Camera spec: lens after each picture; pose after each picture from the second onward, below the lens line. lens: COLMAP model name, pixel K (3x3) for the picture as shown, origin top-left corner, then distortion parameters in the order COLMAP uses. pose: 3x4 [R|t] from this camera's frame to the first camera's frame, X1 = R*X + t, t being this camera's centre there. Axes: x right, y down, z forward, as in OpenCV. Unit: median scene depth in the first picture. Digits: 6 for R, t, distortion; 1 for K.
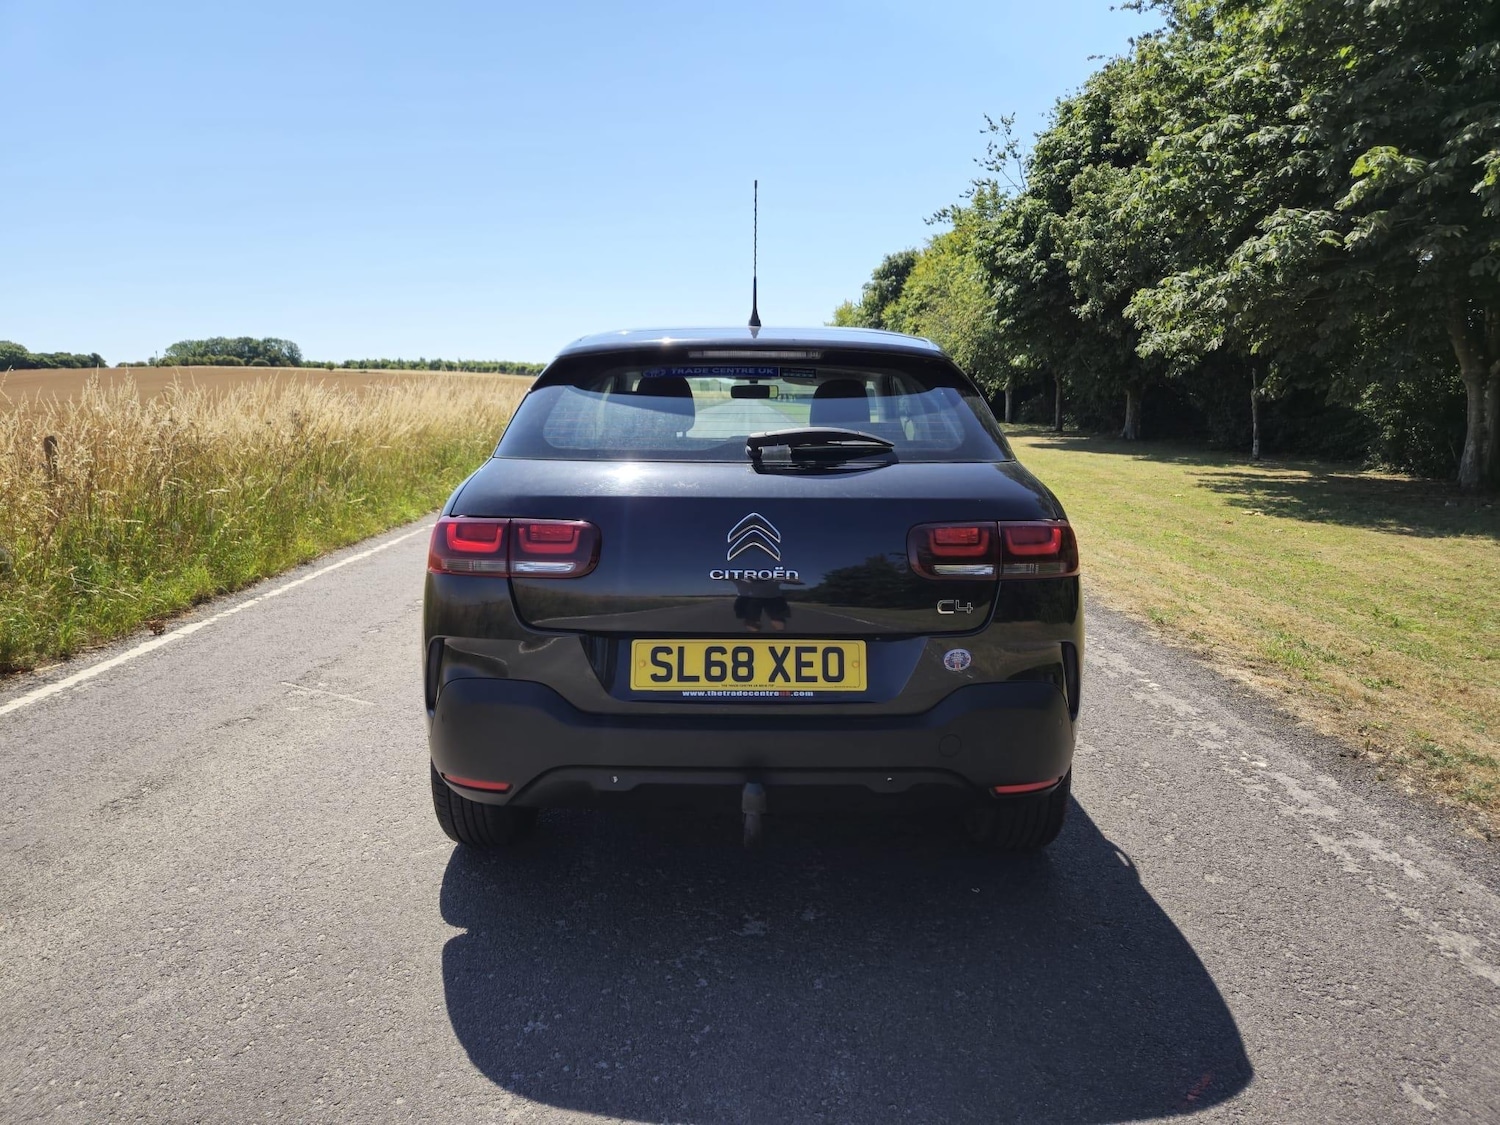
lens RADIAL K [[1012.6, 0, 751.3], [0, 1012.6, 556.6], [0, 0, 1]] dist [0.075377, -0.062582]
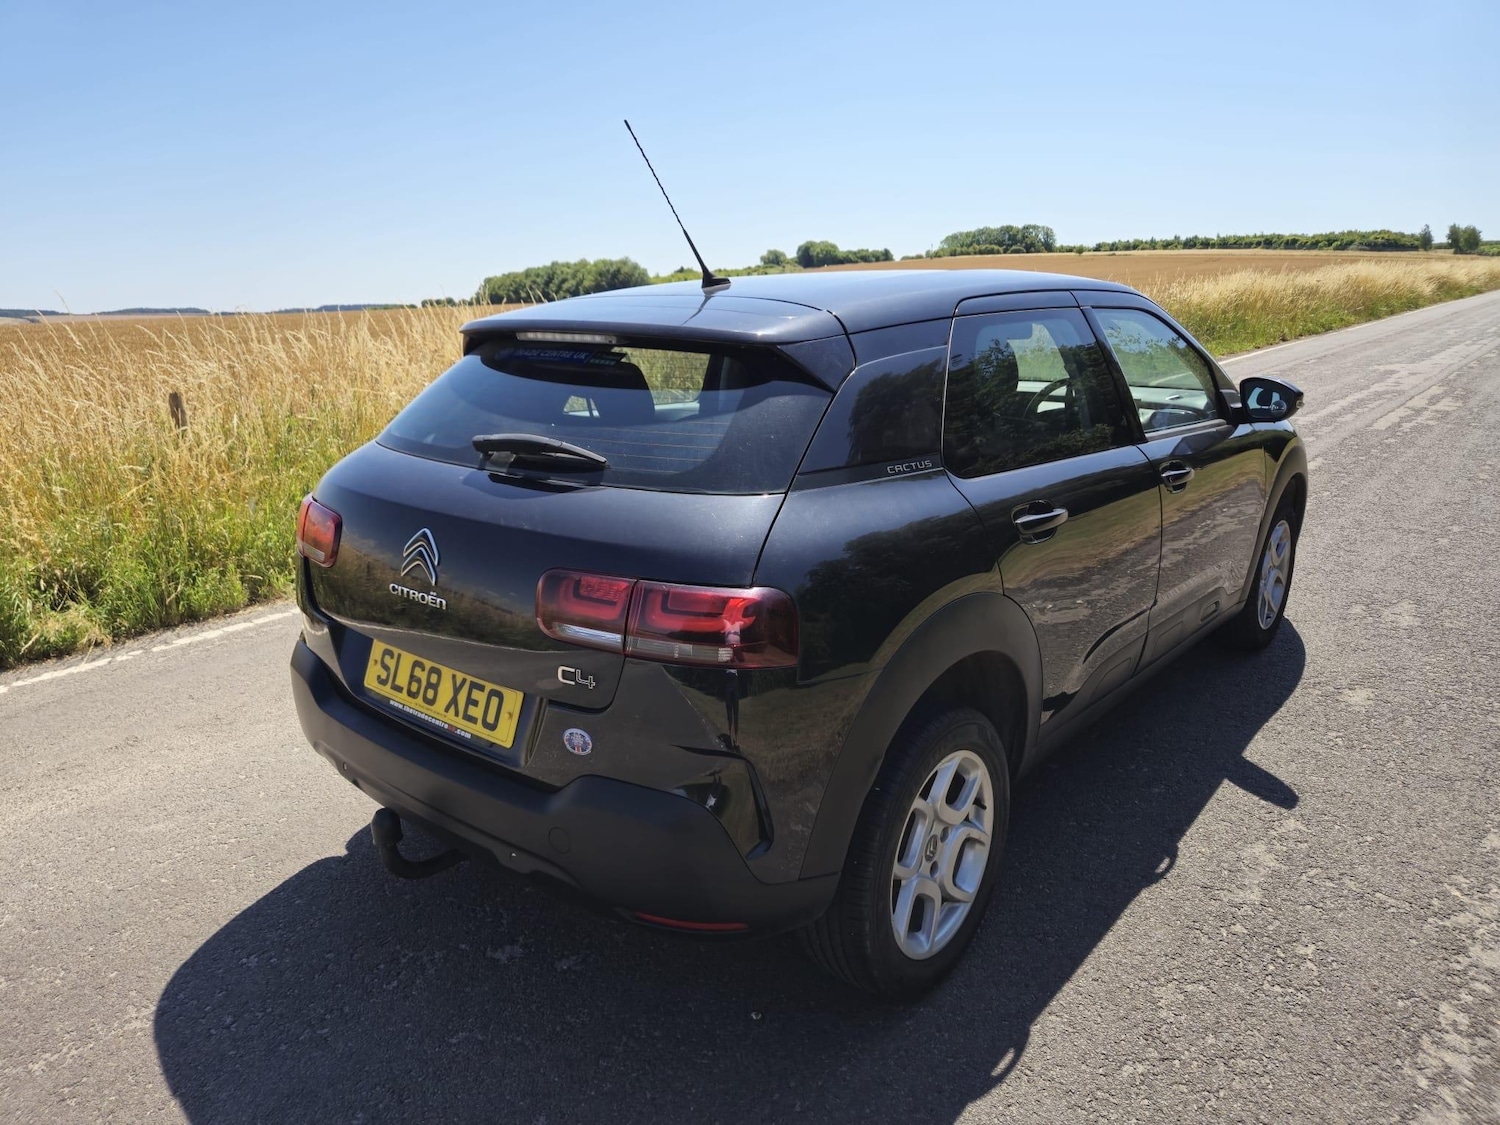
lens RADIAL K [[1012.6, 0, 749.7], [0, 1012.6, 556.2], [0, 0, 1]] dist [0.075377, -0.062582]
pose [[0.767331, 0.150474, -0.623347, 0.156762], [-0.081367, 0.987068, 0.138114, -0.033051], [0.636068, -0.055259, 0.769651, 0.094288]]
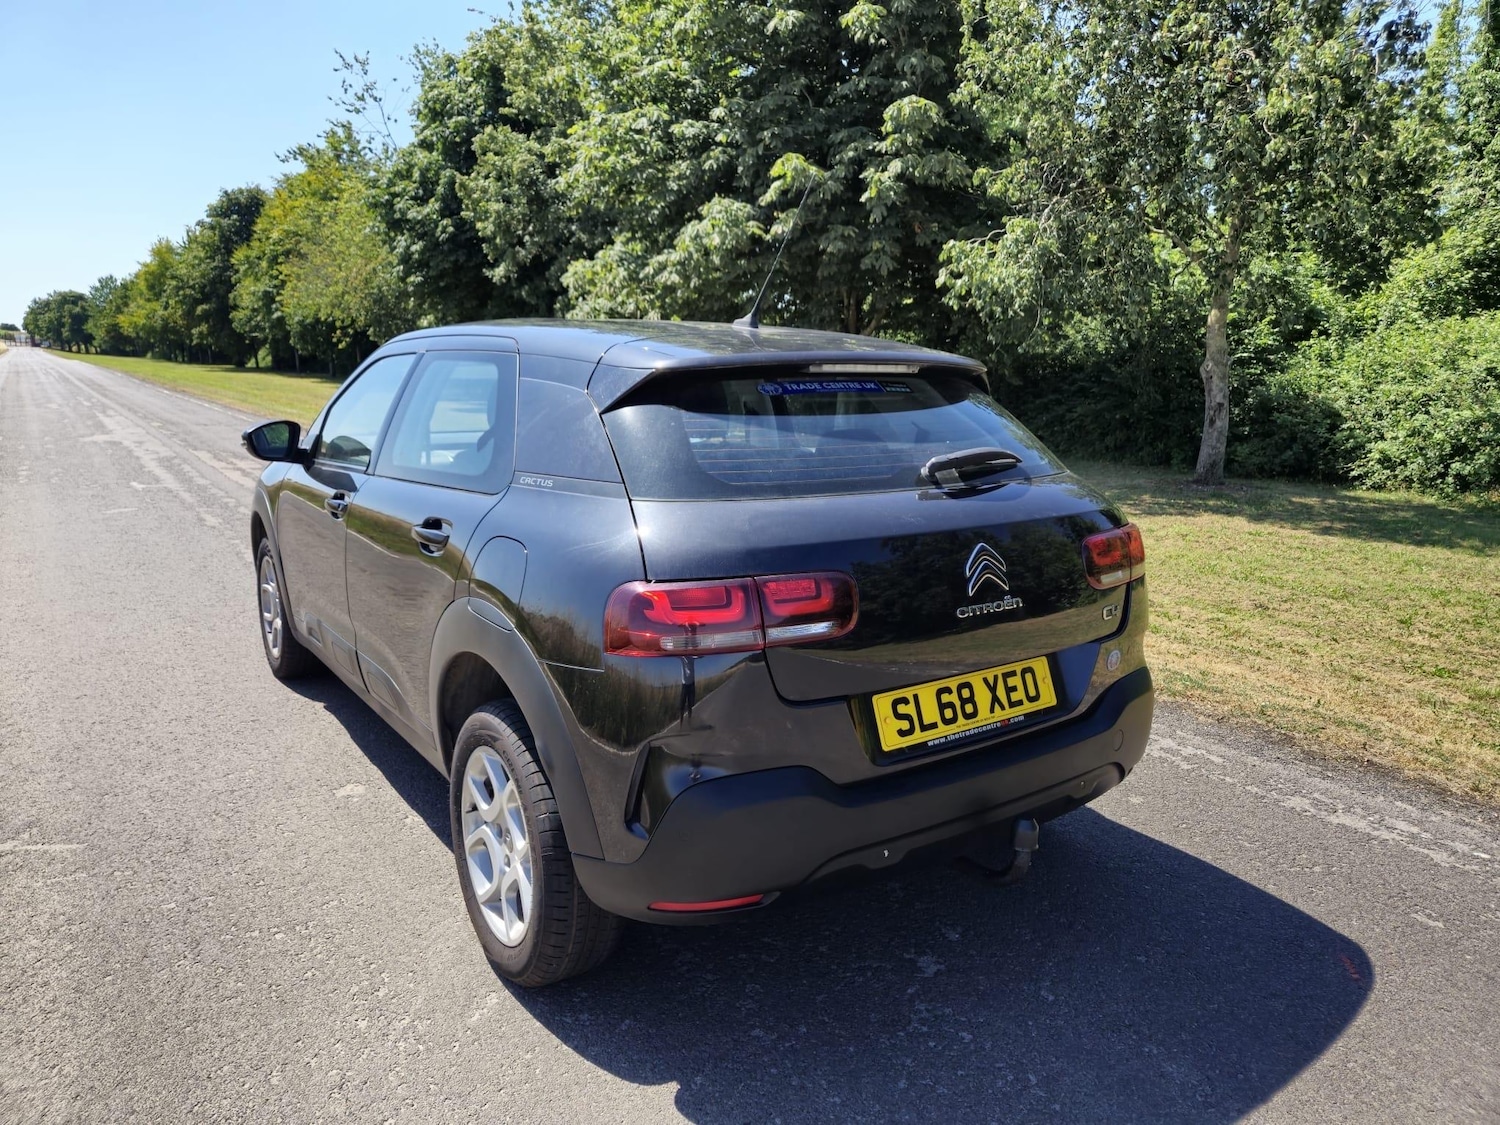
lens RADIAL K [[1012.6, 0, 750.1], [0, 1012.6, 554.5], [0, 0, 1]] dist [0.075377, -0.062582]
pose [[0.821747, -0.104233, 0.560238, -0.140378], [0.082462, 0.994532, 0.064081, -0.021945], [-0.563854, -0.006460, 0.825849, 0.064856]]
